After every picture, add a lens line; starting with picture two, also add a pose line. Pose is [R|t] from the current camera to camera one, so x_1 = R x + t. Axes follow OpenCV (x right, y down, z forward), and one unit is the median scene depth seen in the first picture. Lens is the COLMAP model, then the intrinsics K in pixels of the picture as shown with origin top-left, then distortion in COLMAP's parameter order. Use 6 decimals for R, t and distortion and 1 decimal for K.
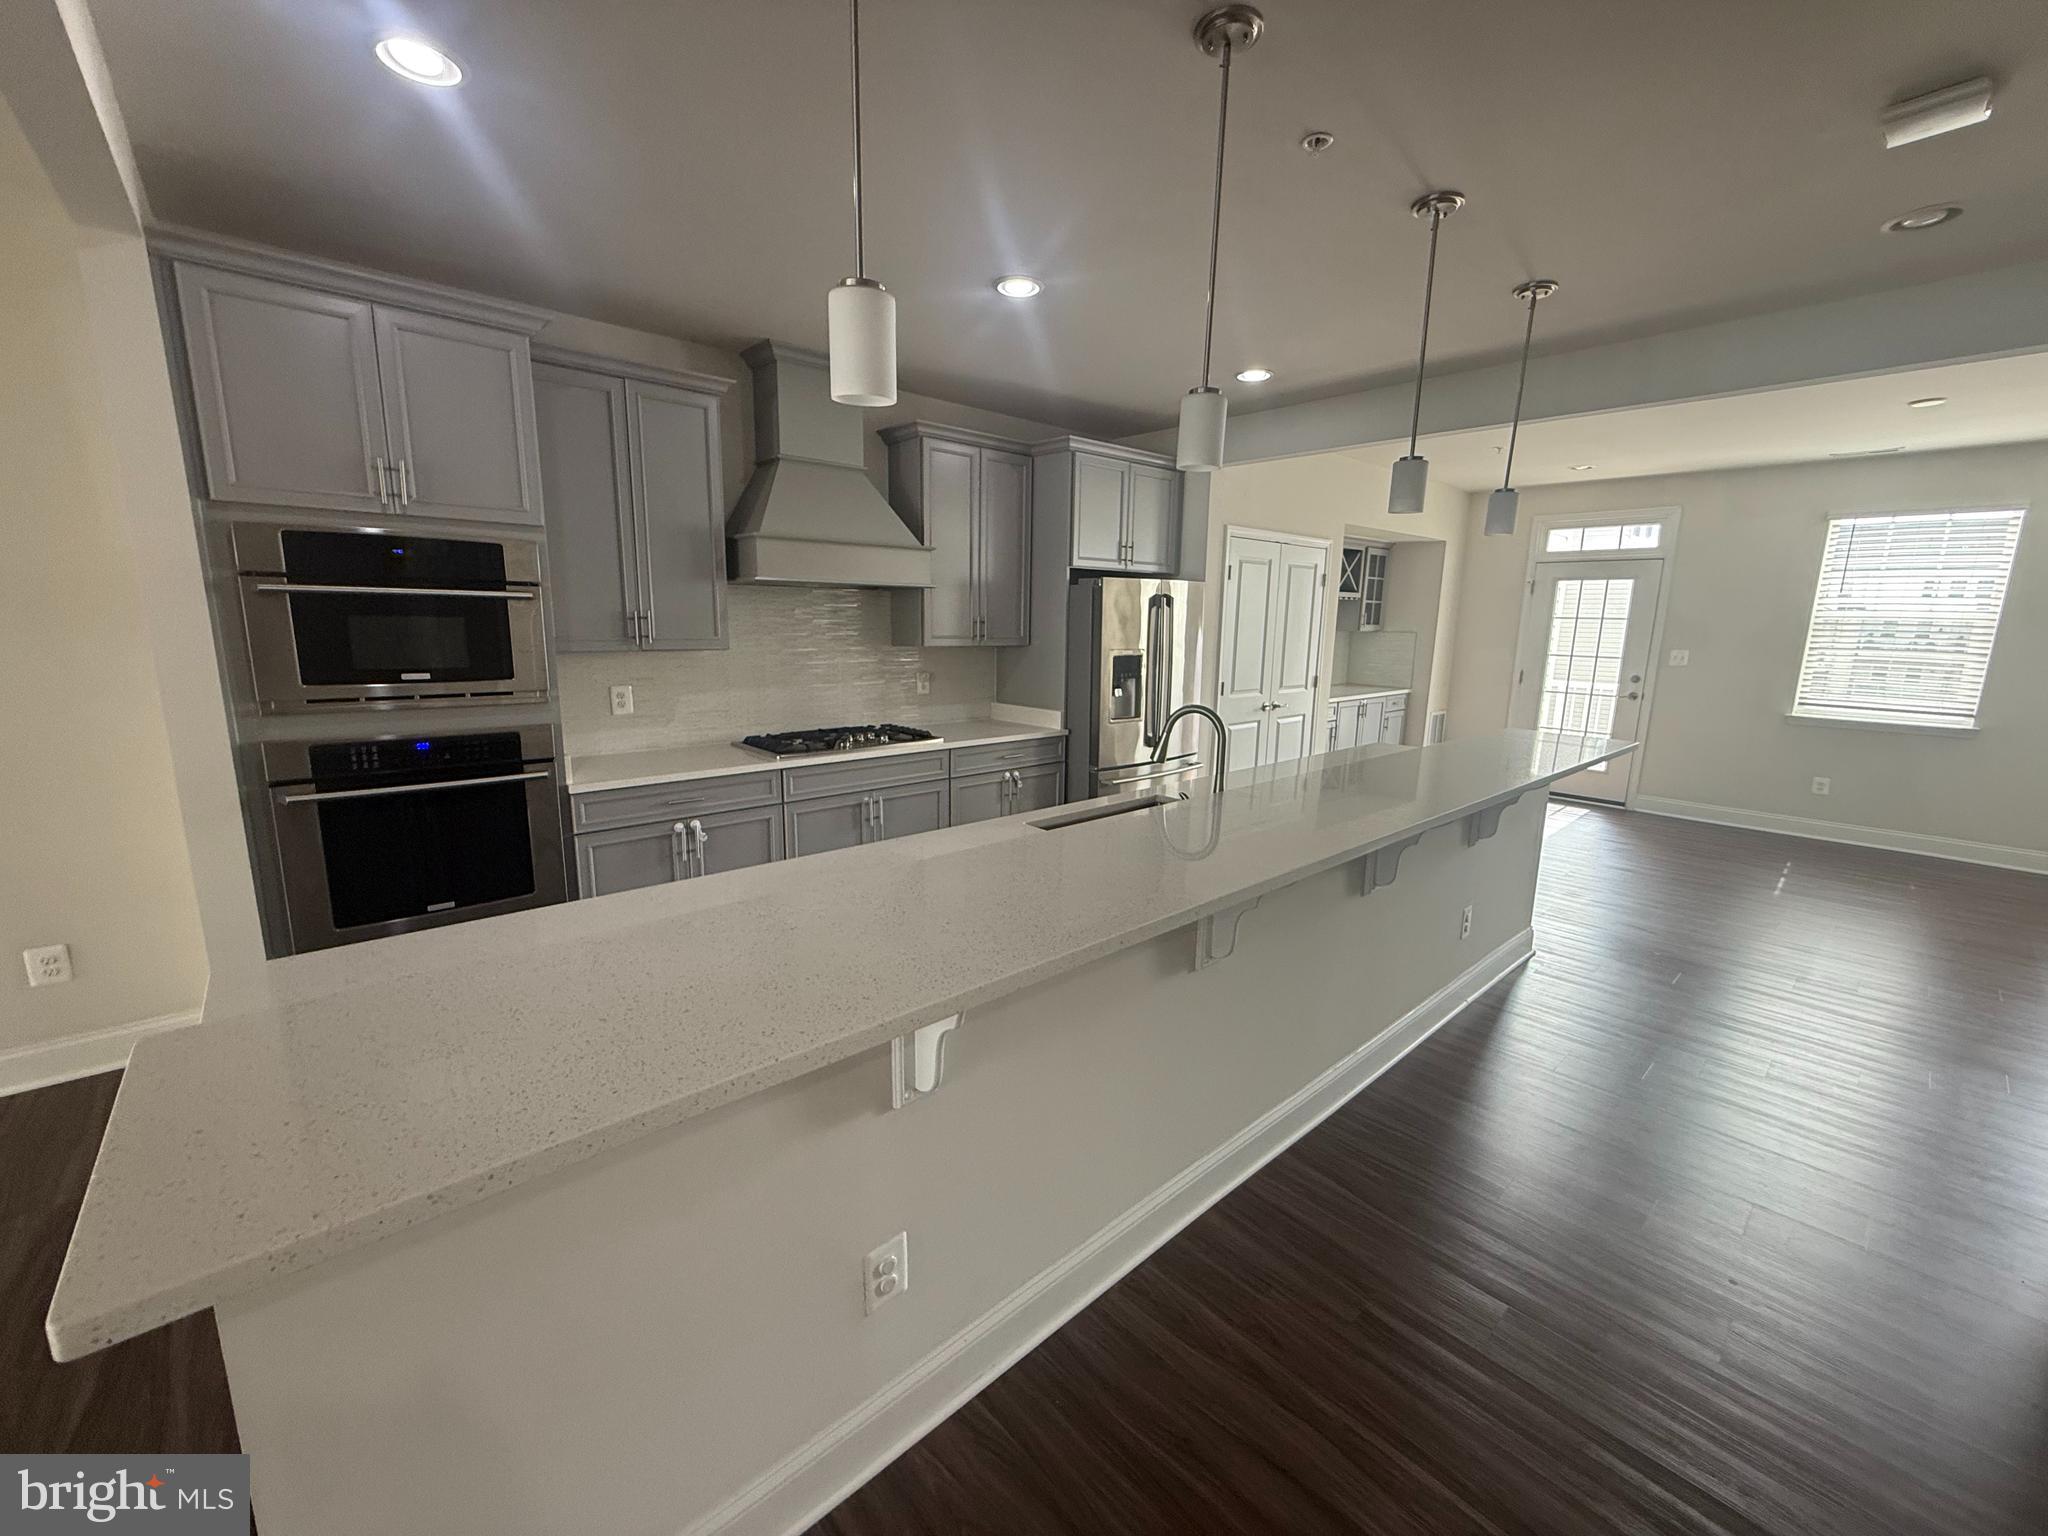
lens RADIAL K [[816.5, 0, 1020.0], [0, 816.5, 768.5], [0, 0, 1]] dist [-0.000683, 0.000479]
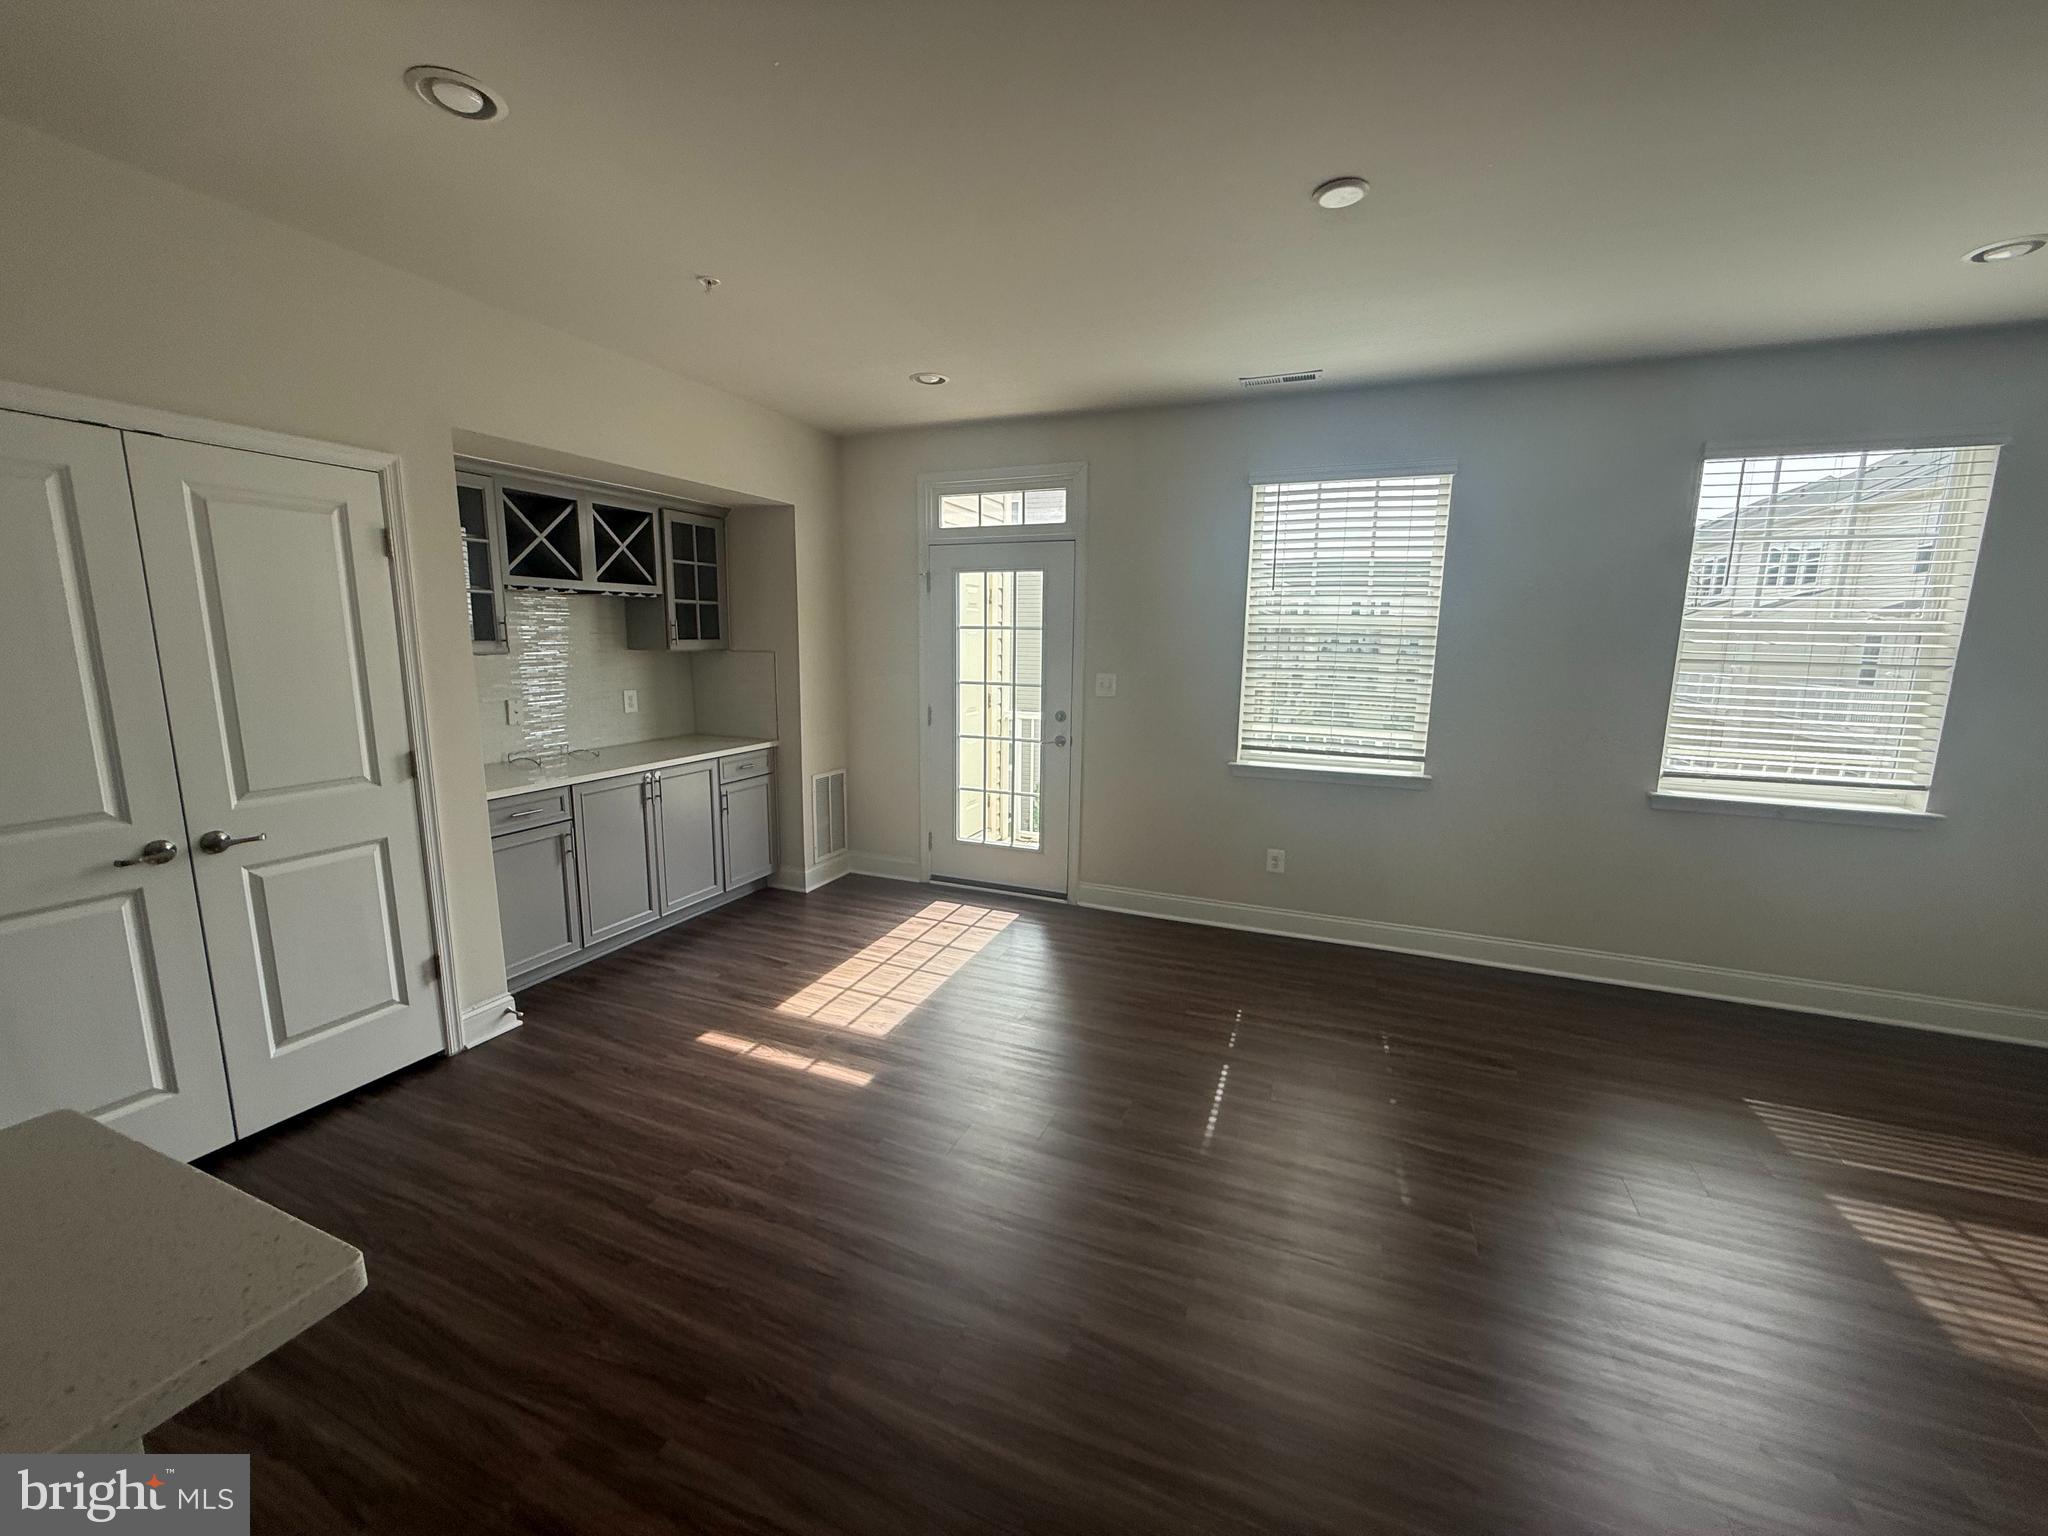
lens RADIAL K [[816.5, 0, 1021.1], [0, 816.5, 769.1], [0, 0, 1]] dist [-0.000683, 0.000479]
pose [[0.901062, -0.075481, 0.427071, 0.430013], [0.082783, 0.996567, 0.001474, -0.069427], [-0.425716, 0.034026, 0.904217, 0.398596]]
